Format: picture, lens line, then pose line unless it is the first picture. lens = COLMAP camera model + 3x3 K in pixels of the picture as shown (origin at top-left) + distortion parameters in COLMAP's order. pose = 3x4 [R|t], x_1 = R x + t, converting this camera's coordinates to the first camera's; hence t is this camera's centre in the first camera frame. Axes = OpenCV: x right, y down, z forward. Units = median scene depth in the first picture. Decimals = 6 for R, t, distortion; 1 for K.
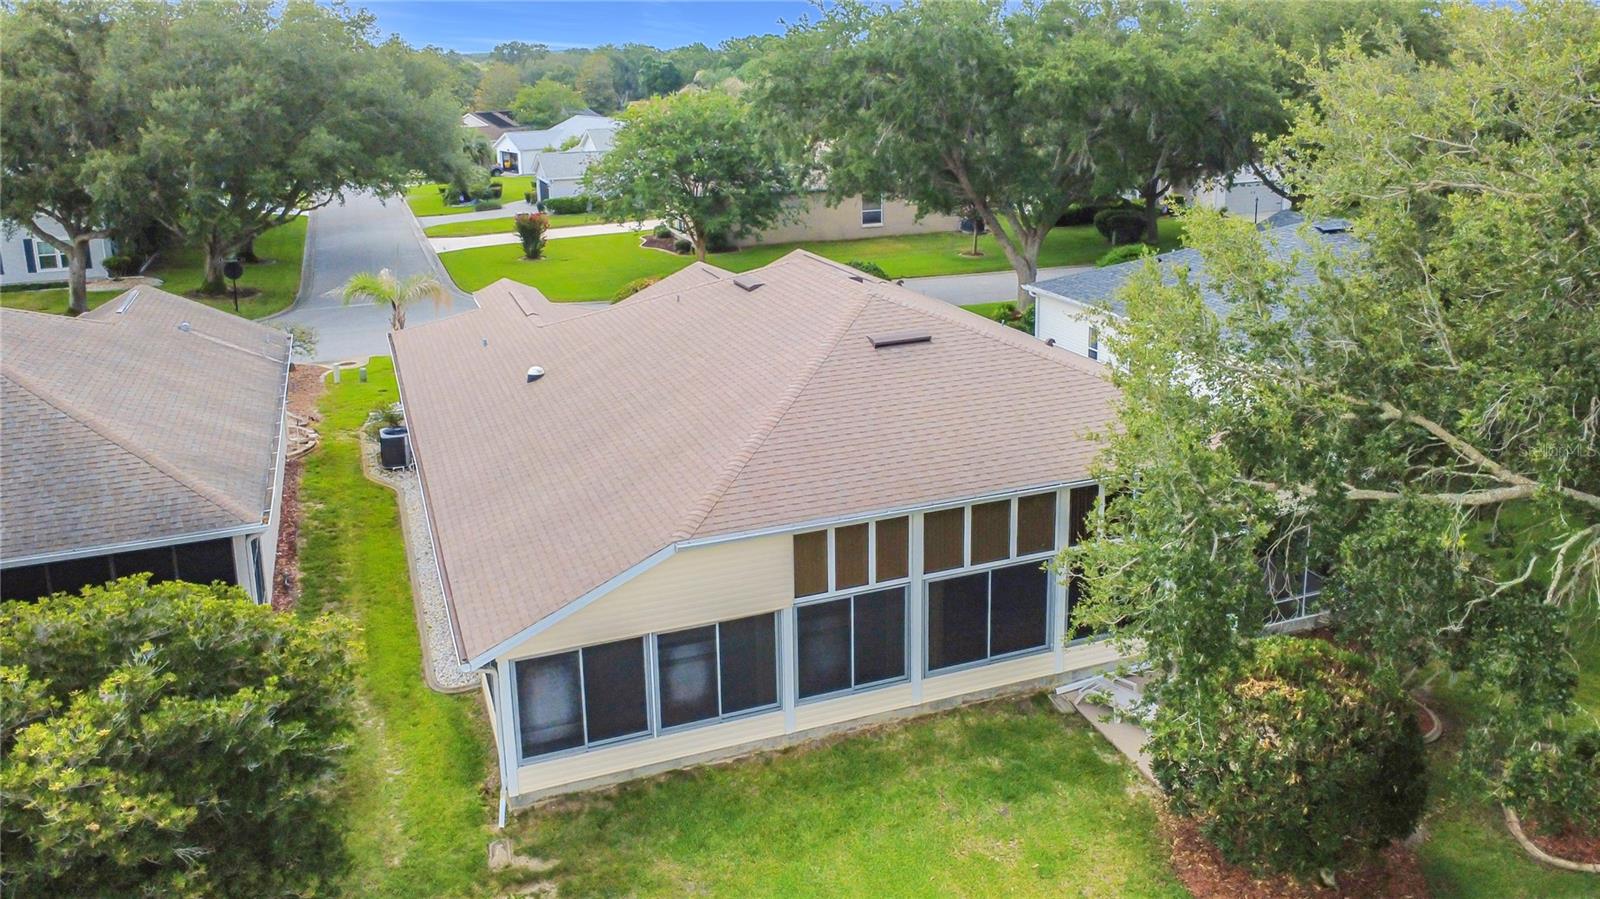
lens RADIAL K [[1220.3, 0, 801.4], [0, 1220.3, 312.7], [0, 0, 1]] dist [0.005334, 0.003005]
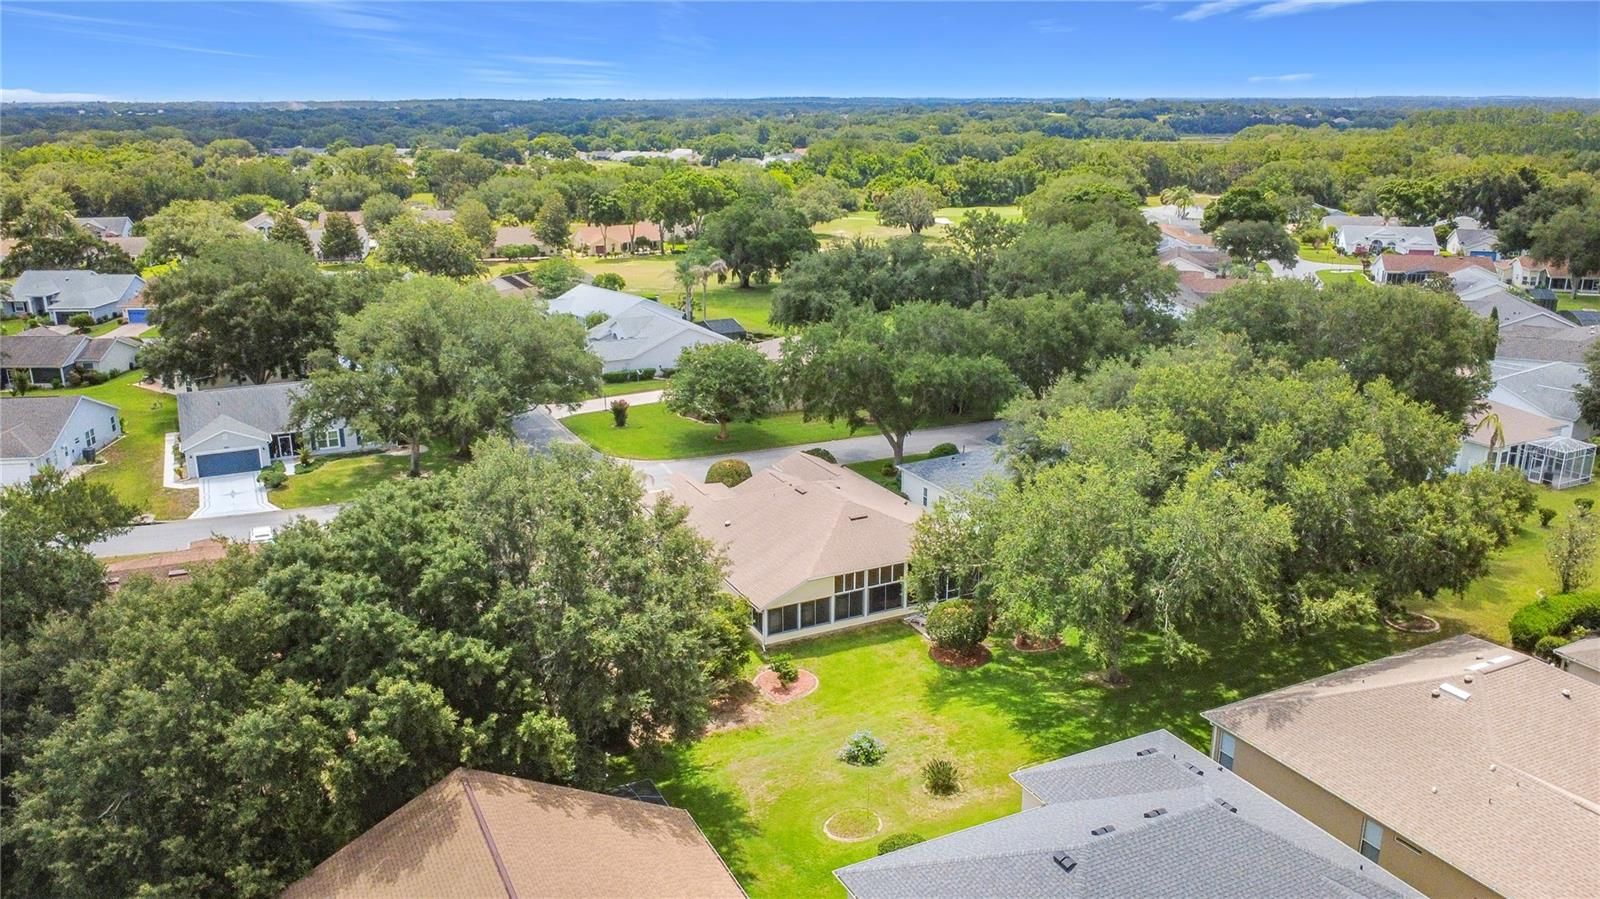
lens RADIAL K [[1184.7, 0, 800.0], [0, 1184.7, 449.5], [0, 0, 1]] dist [0.001105, 0.003678]
pose [[0.995460, -0.011653, 0.094468, -0.443429], [0.005028, 0.997530, 0.070066, -0.456537], [-0.095051, -0.069273, 0.993059, -2.537731]]
